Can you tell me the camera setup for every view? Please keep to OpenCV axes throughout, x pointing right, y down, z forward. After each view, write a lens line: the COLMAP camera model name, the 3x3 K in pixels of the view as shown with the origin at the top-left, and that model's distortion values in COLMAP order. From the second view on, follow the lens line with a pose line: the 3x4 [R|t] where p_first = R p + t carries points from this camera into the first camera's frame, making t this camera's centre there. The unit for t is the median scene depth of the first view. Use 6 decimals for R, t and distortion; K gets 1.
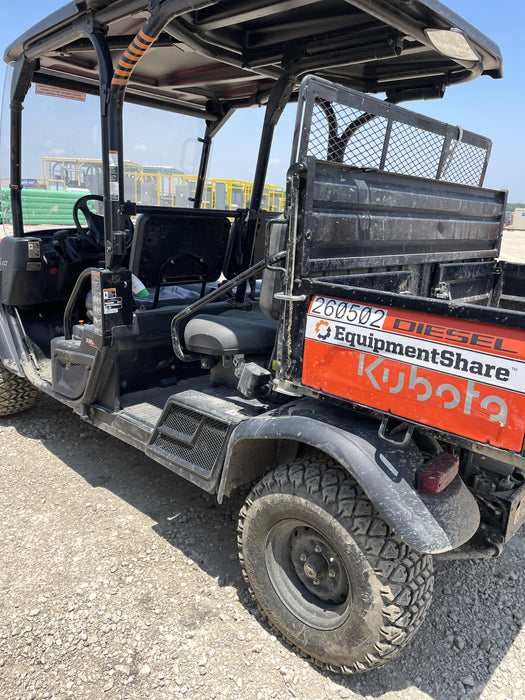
lens RADIAL K [[524.1, 0, 256.5], [0, 524.1, 354.4], [0, 0, 1]] dist [0.032663, -0.007492]
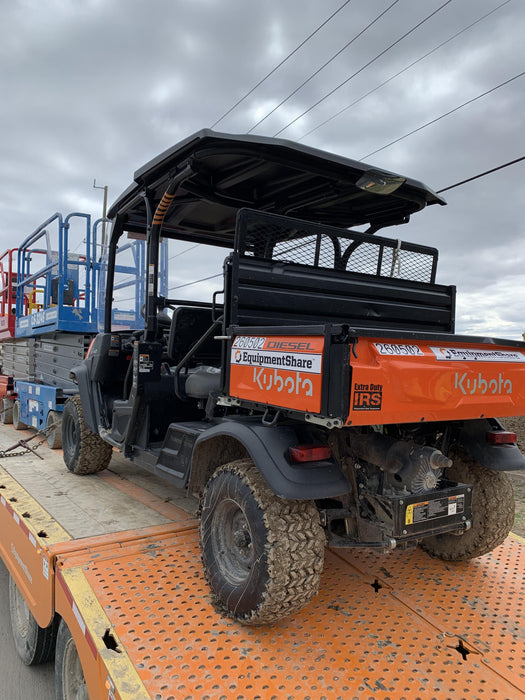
lens RADIAL K [[533.5, 0, 264.7], [0, 533.5, 359.2], [0, 0, 1]] dist [0.038406, -0.003328]
pose [[0.973990, -0.004708, -0.226541, 0.564379], [-0.051955, 0.968507, -0.243505, 0.342184], [0.220553, 0.248941, 0.943072, -0.456073]]
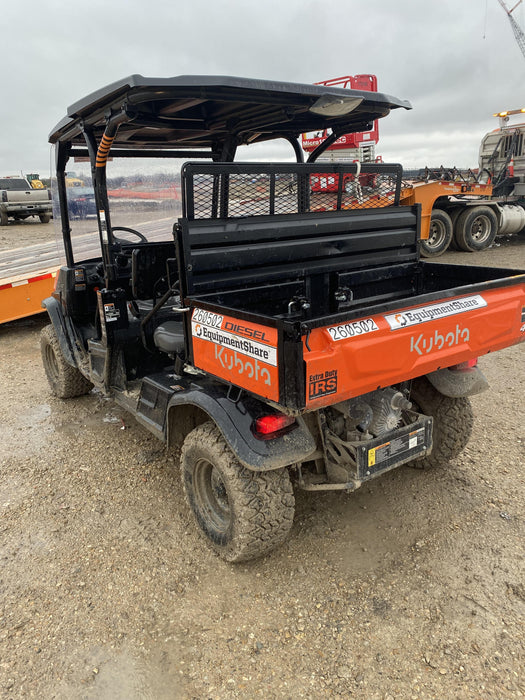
lens RADIAL K [[535.5, 0, 247.6], [0, 535.5, 352.7], [0, 0, 1]] dist [0.056262, -0.002414]
pose [[0.972474, -0.030176, -0.231050, 0.641549], [0.032665, 0.999442, 0.006953, 0.013992], [0.230711, -0.014309, 0.972917, -0.515381]]
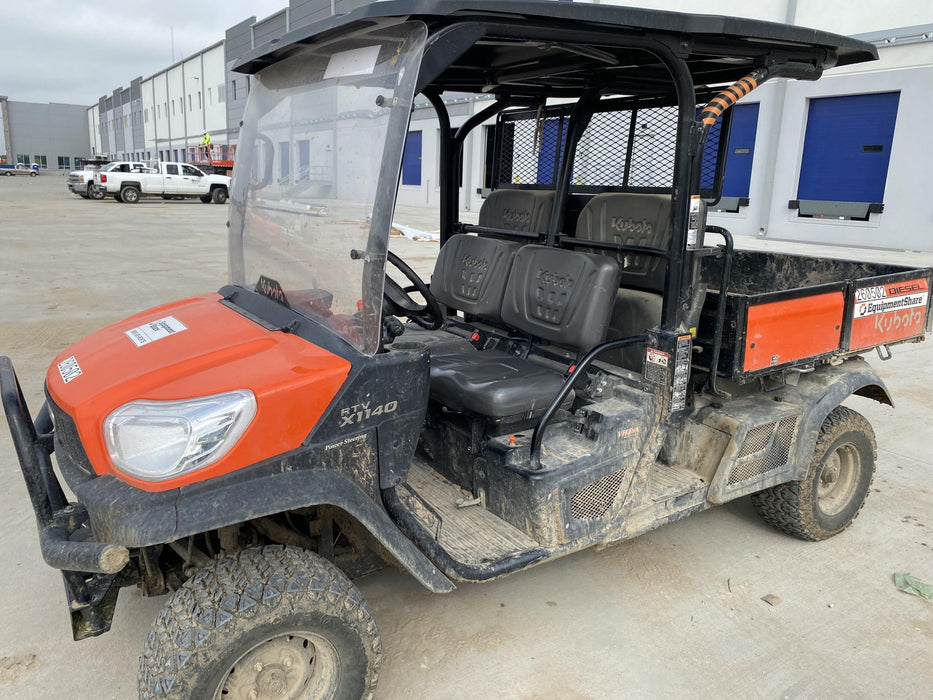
lens RADIAL K [[726.5, 0, 466.5], [0, 726.5, 350.0], [0, 0, 1]] dist [0.032398, -0.007188]
pose [[0.240985, -0.293616, 0.925049, -2.207249], [0.262229, 0.937387, 0.229218, -0.743223], [-0.934431, 0.187337, 0.302891, 1.481940]]
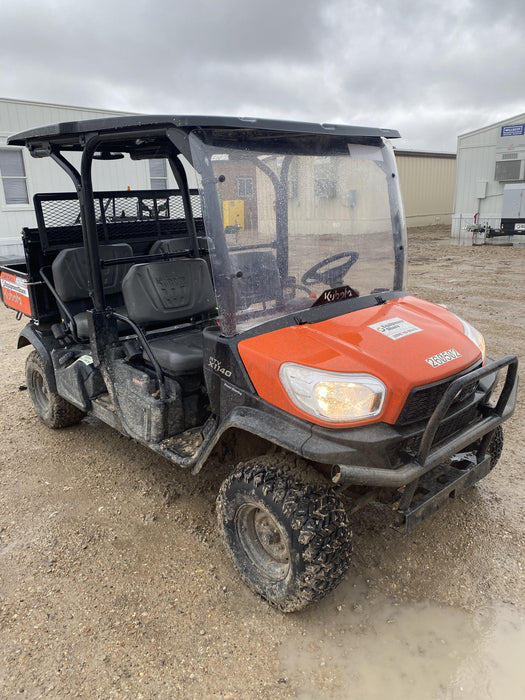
lens RADIAL K [[536.0, 0, 246.0], [0, 536.0, 348.3], [0, 0, 1]] dist [0.014330, -0.002374]
pose [[-0.993094, -0.064435, 0.098038, -0.558459], [-0.001754, 0.843726, 0.536771, -1.459395], [-0.117304, 0.532893, -0.838013, 4.135808]]
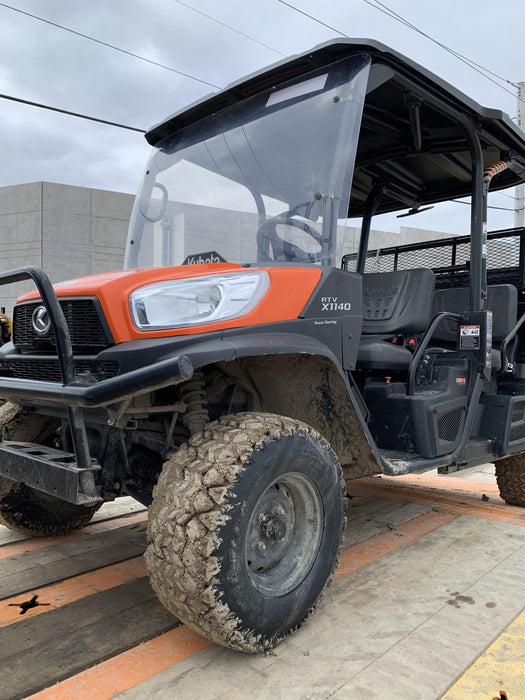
lens RADIAL K [[536.0, 0, 246.0], [0, 536.0, 348.3], [0, 0, 1]] dist [0.014330, -0.002374]
pose [[0.031509, -0.011594, 0.999436, -2.313818], [0.234044, 0.972218, 0.003900, -0.321756], [-0.971715, 0.233789, 0.033347, 2.286741]]
